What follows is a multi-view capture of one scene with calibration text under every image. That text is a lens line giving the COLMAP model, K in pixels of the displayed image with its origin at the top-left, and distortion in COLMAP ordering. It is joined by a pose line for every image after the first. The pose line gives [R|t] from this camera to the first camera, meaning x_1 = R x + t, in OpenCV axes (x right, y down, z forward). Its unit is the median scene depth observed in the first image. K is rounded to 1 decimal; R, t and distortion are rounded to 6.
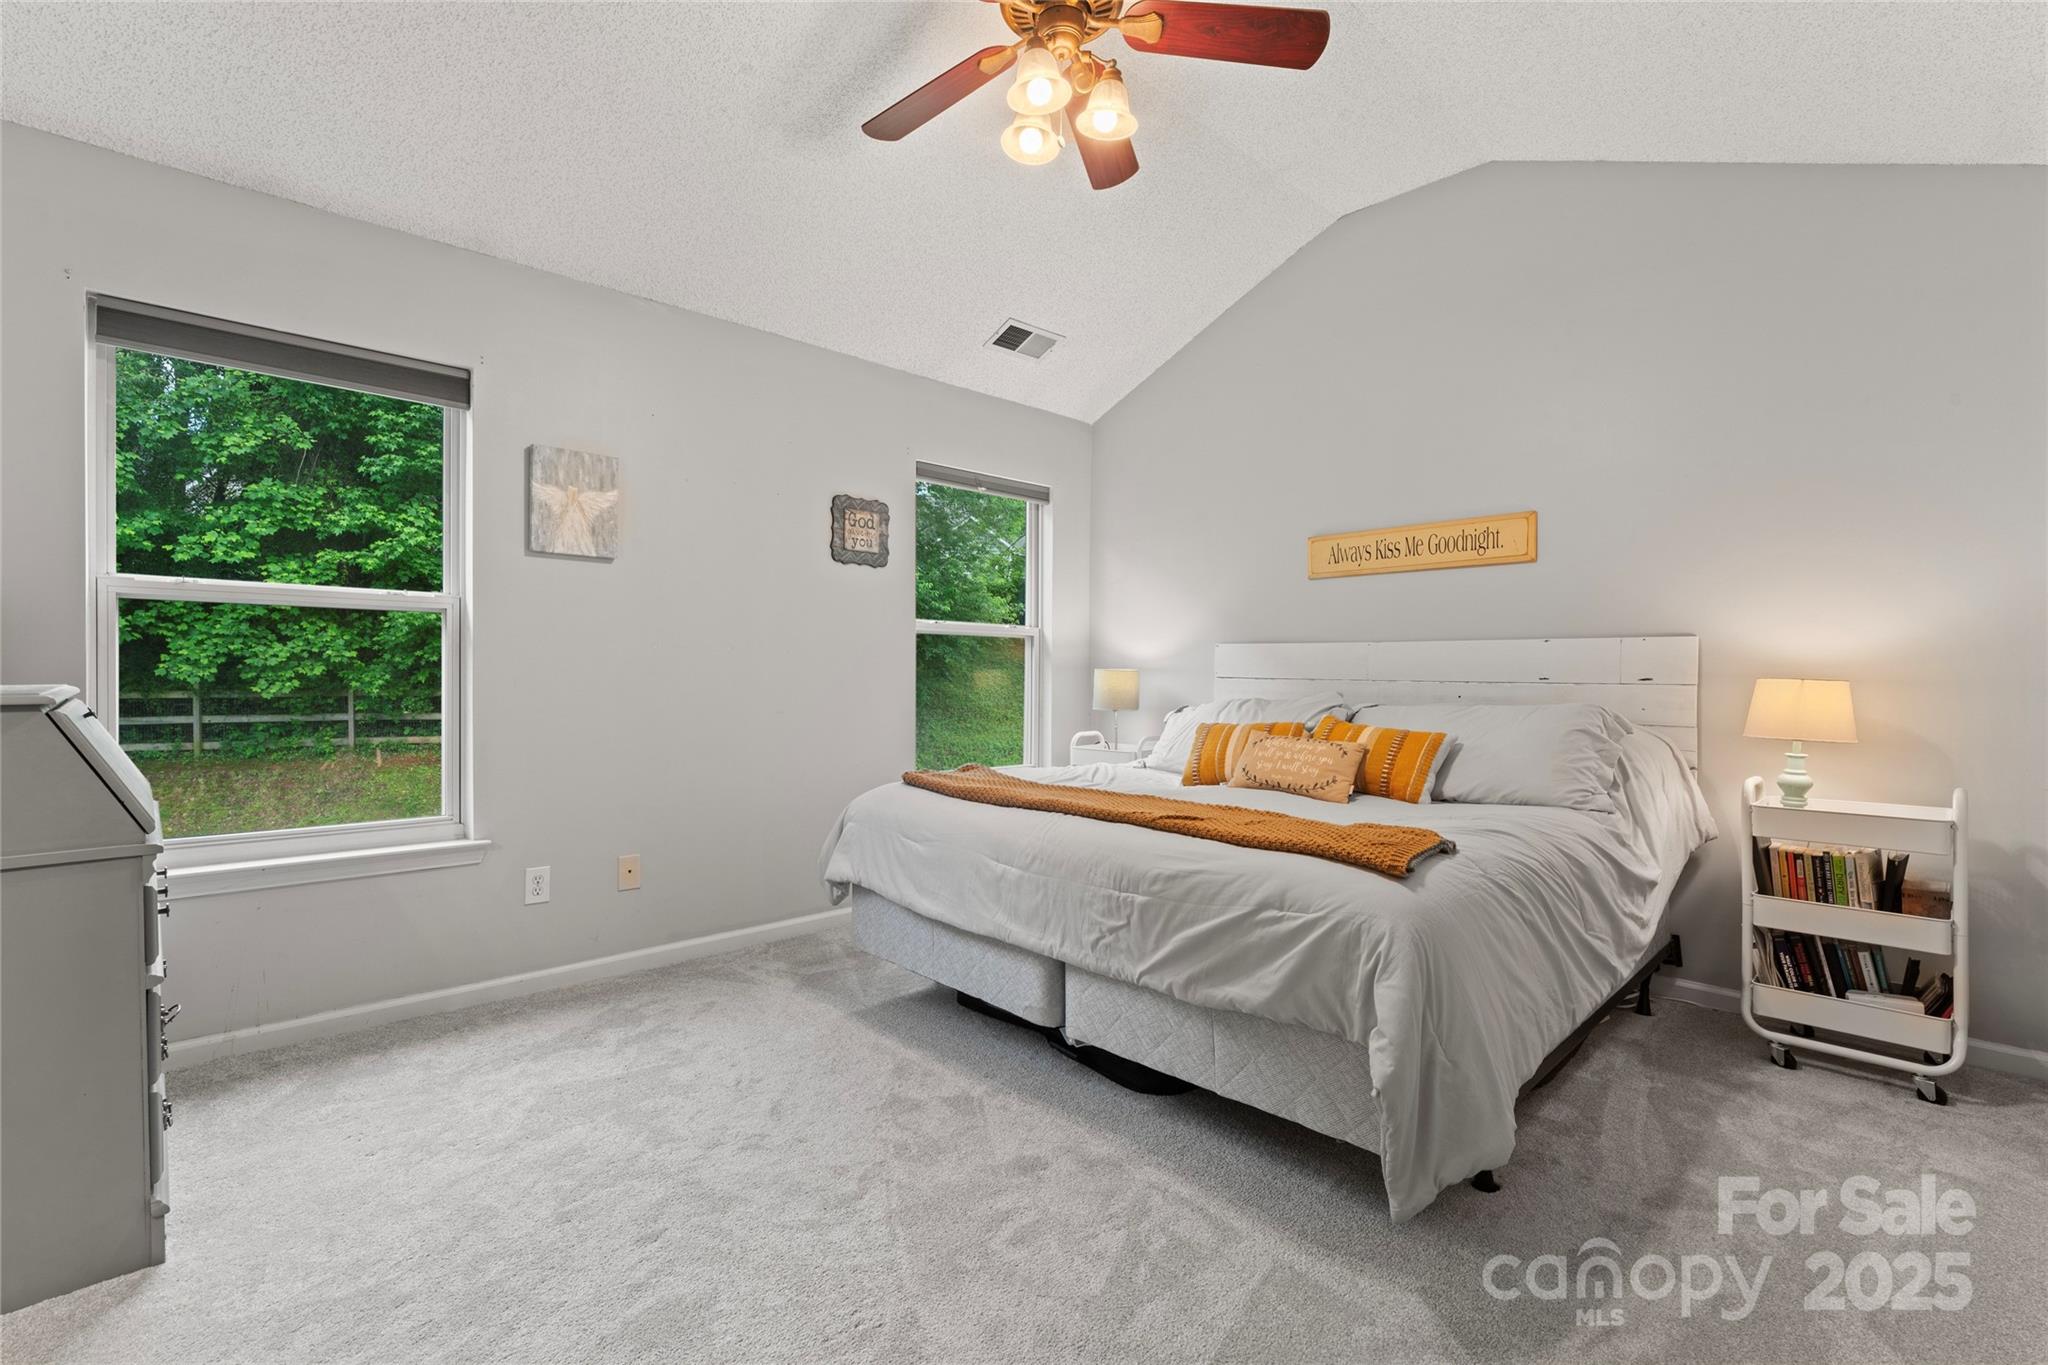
lens RADIAL K [[915.3, 0, 1018.3], [0, 915.3, 681.8], [0, 0, 1]] dist [-0.002053, -0.000554]
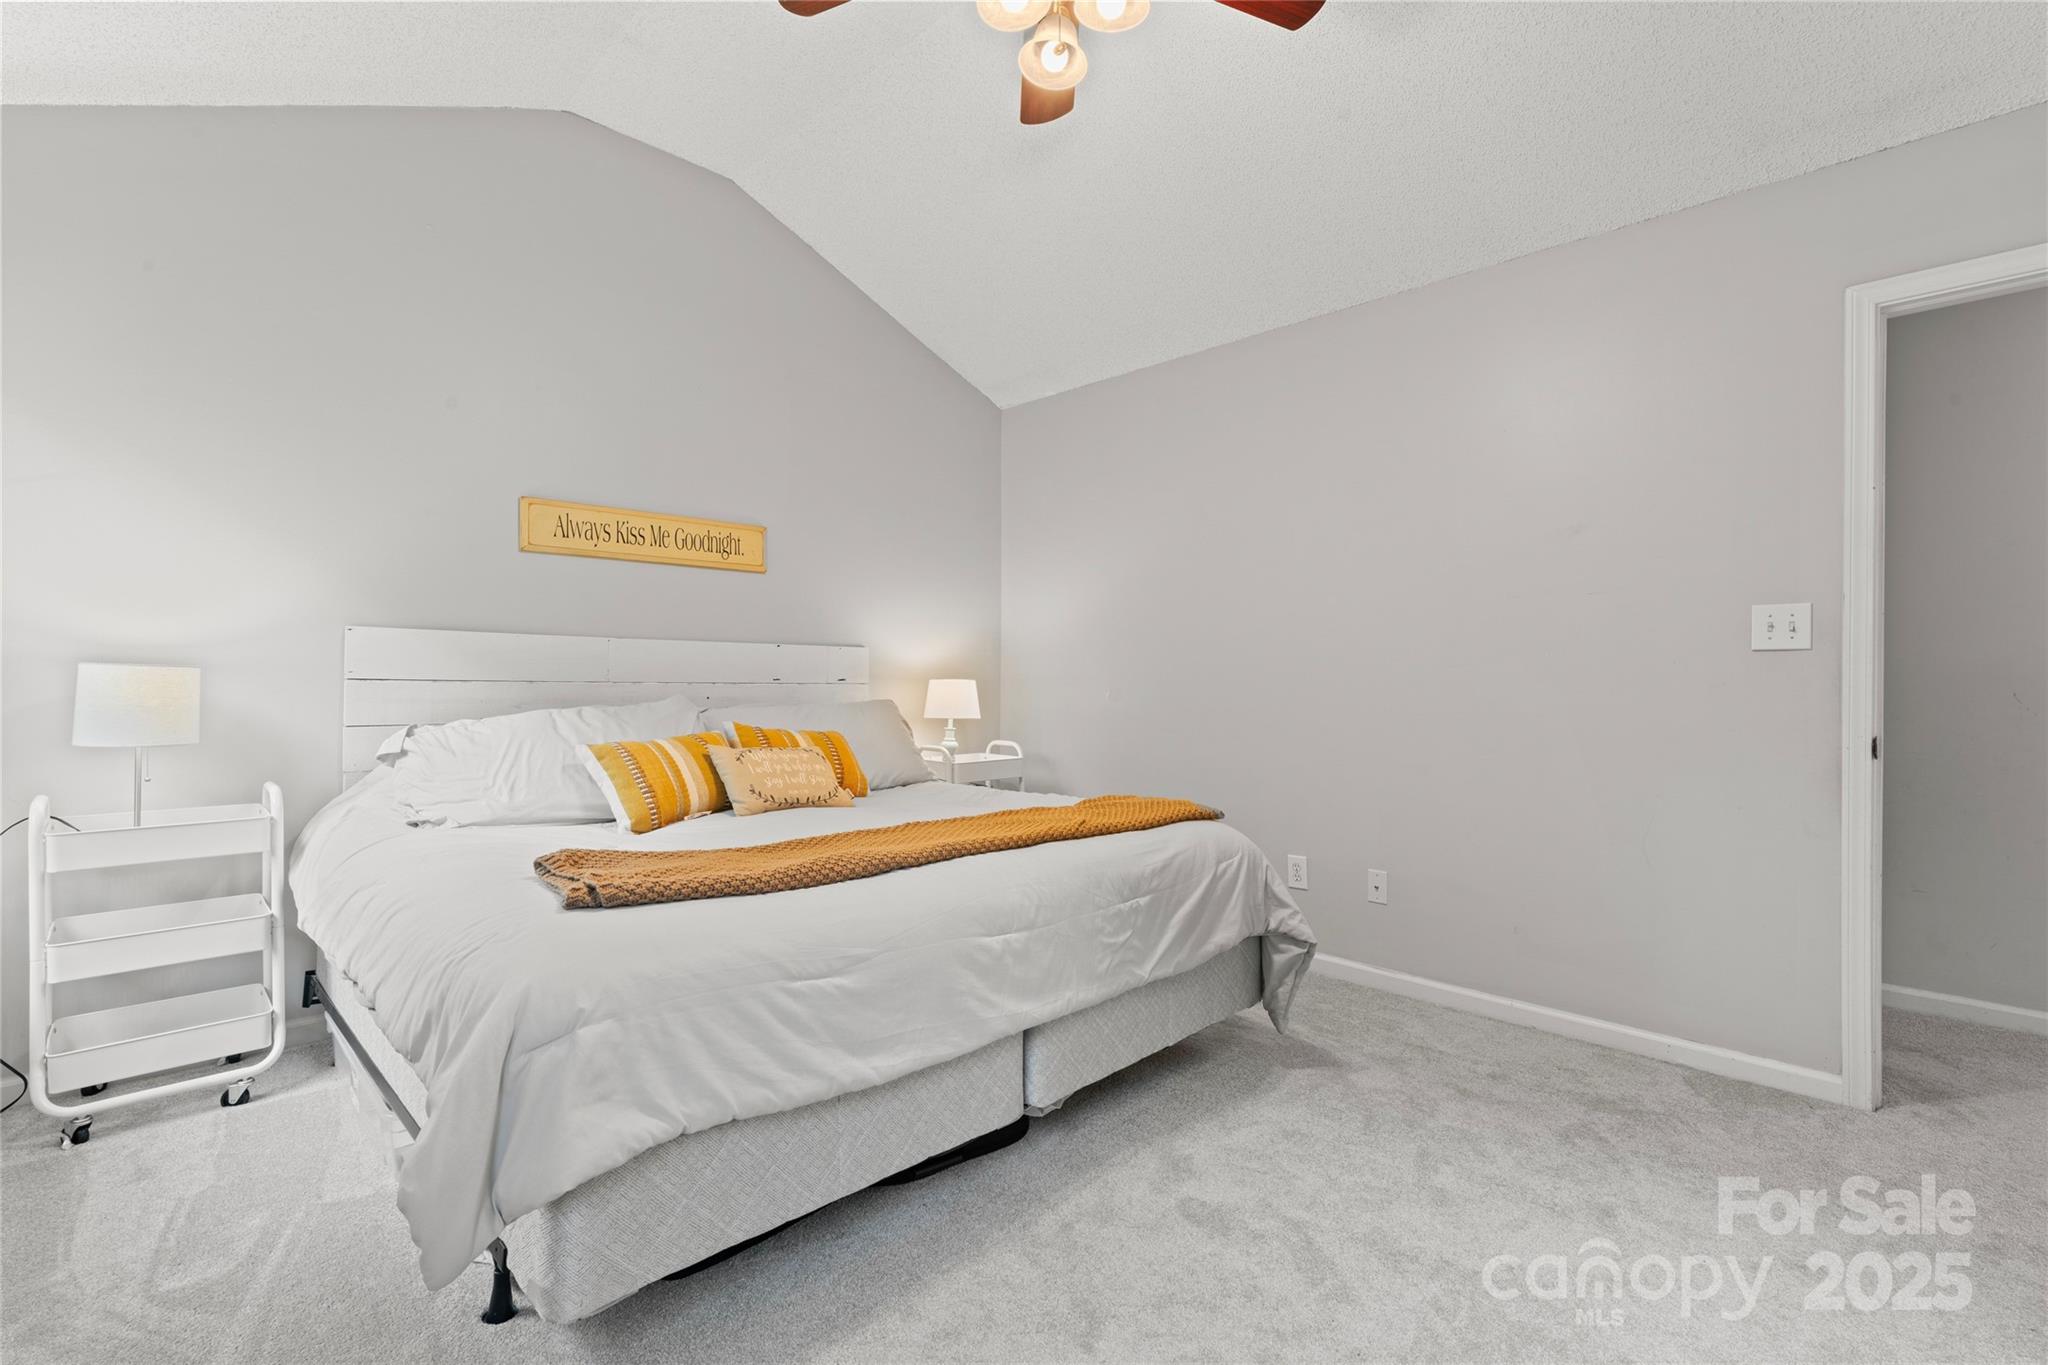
lens RADIAL K [[915.3, 0, 1020.2], [0, 915.3, 678.1], [0, 0, 1]] dist [-0.002053, -0.000554]
pose [[-0.022450, -0.005493, 0.999733, -0.216570], [0.001726, 0.999983, 0.005534, -0.004196], [-0.999746, 0.001849, -0.022440, 0.284283]]
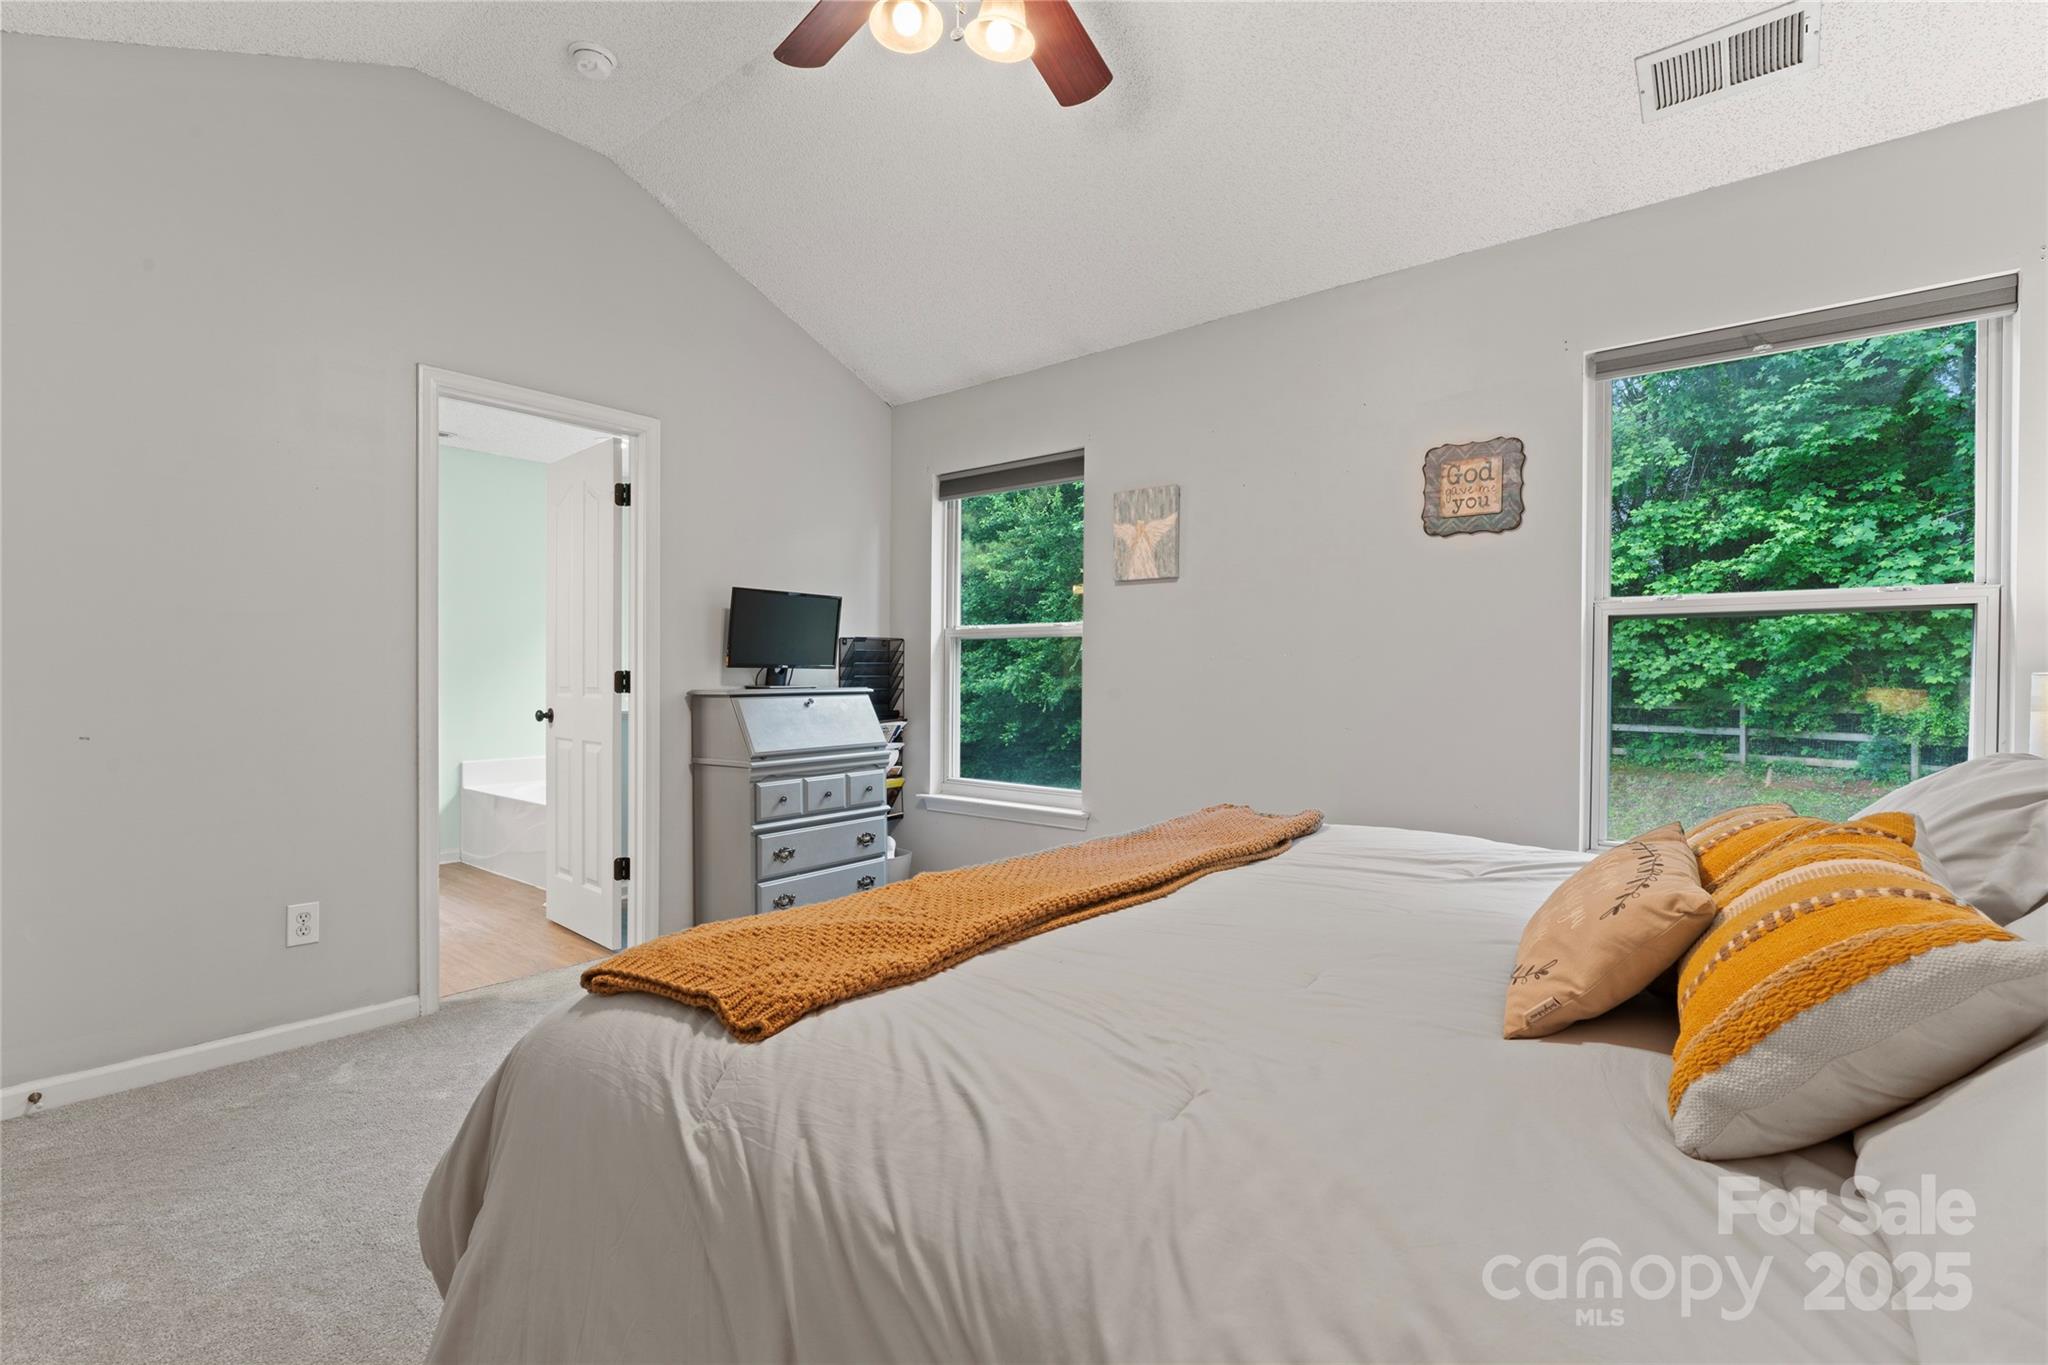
lens RADIAL K [[915.3, 0, 1019.1], [0, 915.3, 680.3], [0, 0, 1]] dist [-0.002053, -0.000554]
pose [[0.133016, -0.003529, -0.991108, 0.124006], [-0.013034, 0.999901, -0.005309, -0.000748], [0.991028, 0.013625, 0.132957, 0.136536]]
